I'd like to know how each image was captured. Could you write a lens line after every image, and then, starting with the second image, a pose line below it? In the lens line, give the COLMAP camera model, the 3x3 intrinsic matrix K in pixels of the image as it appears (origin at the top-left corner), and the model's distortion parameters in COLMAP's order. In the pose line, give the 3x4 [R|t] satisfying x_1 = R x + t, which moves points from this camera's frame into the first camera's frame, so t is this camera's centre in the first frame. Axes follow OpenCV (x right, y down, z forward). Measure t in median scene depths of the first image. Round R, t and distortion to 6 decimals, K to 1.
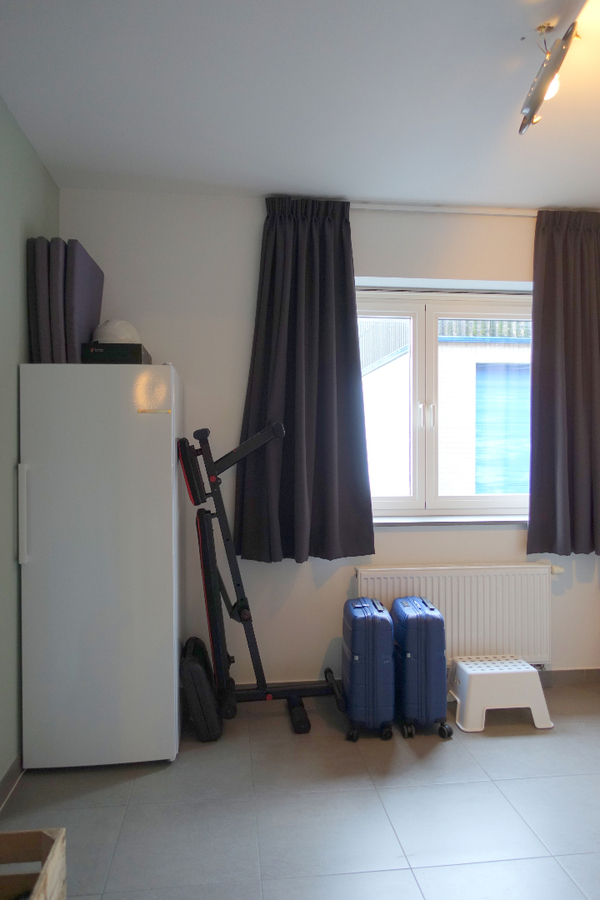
lens RADIAL K [[626.7, 0, 300.0], [0, 626.7, 450.0], [0, 0, 1]] dist [0.034335, 0.003117]
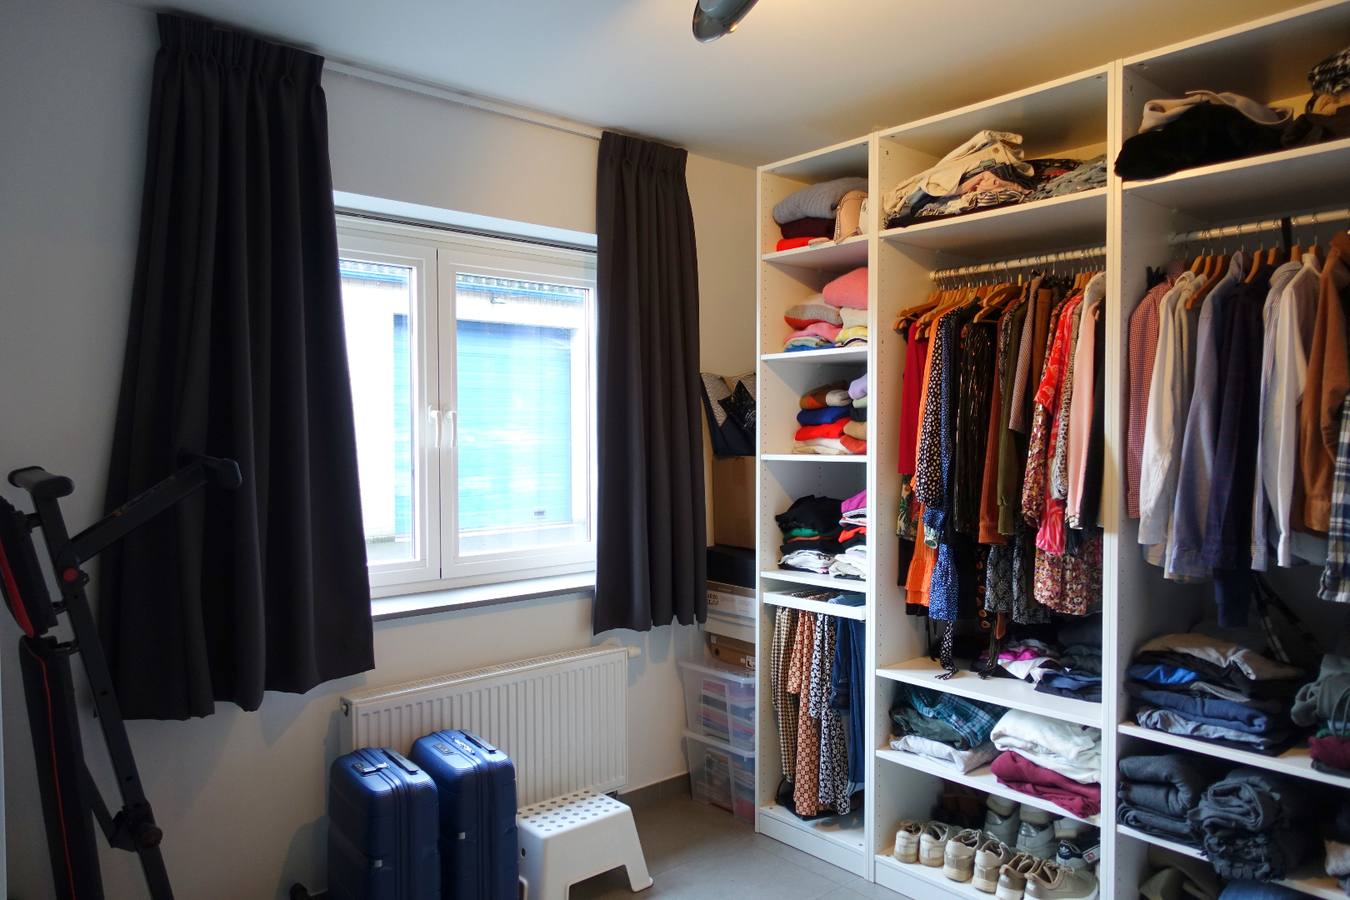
lens RADIAL K [[936.5, 0, 680.9], [0, 936.5, 459.6], [0, 0, 1]] dist [0.013660, 0.010118]
pose [[0.834498, -0.016077, 0.550776, -0.126283], [0.005614, 0.999770, 0.020678, -0.047894], [-0.550982, -0.014164, 0.834397, 0.112230]]
